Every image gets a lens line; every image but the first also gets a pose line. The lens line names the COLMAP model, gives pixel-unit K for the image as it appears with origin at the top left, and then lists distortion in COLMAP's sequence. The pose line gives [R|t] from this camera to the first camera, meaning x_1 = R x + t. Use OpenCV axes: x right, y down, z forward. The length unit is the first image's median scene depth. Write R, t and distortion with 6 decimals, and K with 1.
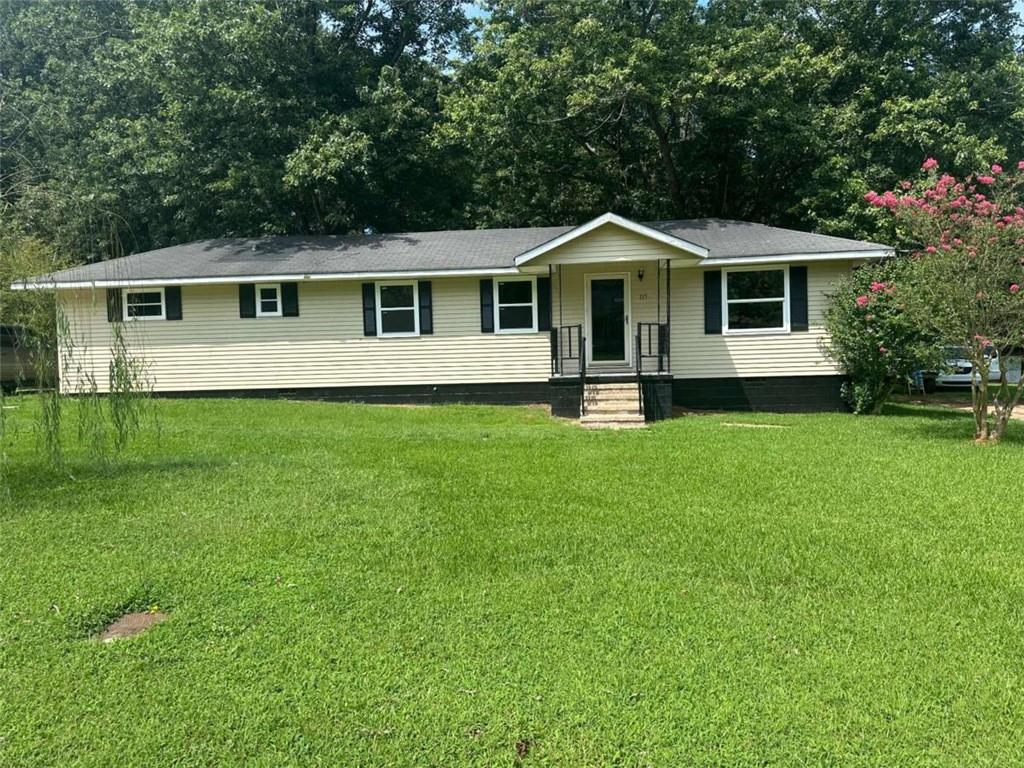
lens RADIAL K [[749.0, 0, 512.0], [0, 749.0, 384.0], [0, 0, 1]] dist [0.097630, -0.001177]
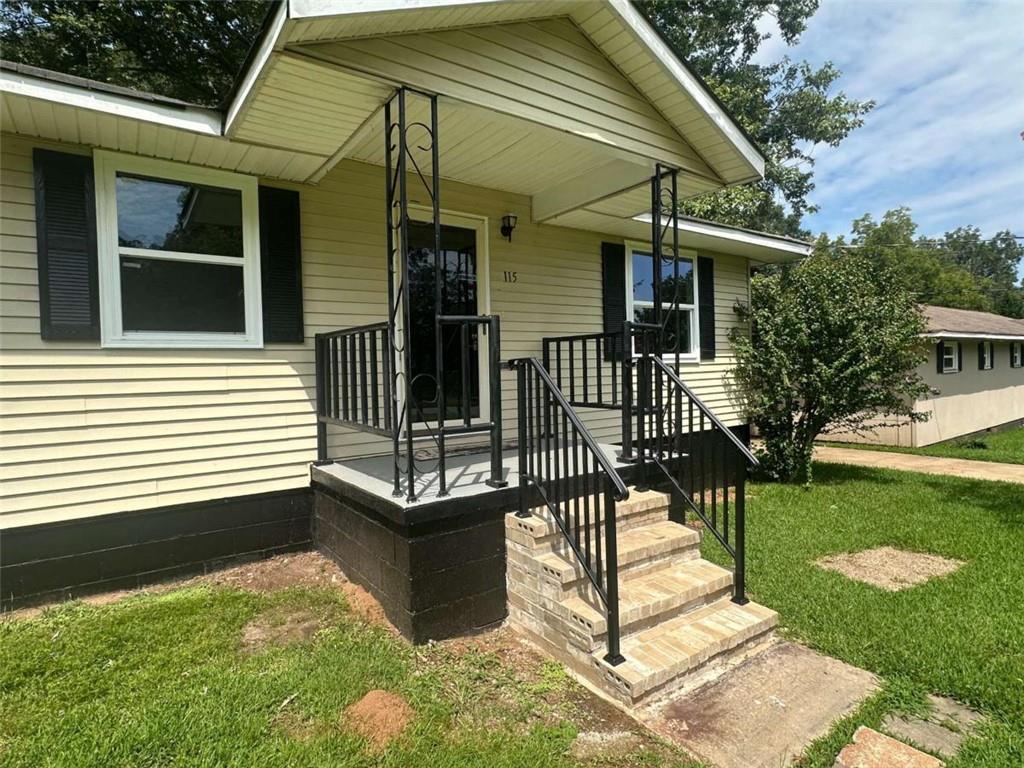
lens RADIAL K [[554.4, 0, 516.4], [0, 554.4, 385.8], [0, 0, 1]] dist [-0.004072, 0.000499]
pose [[0.744787, -0.010784, 0.667215, -0.046475], [0.038736, 0.998882, -0.027096, -0.039588], [-0.666176, 0.046026, 0.744373, 0.729349]]
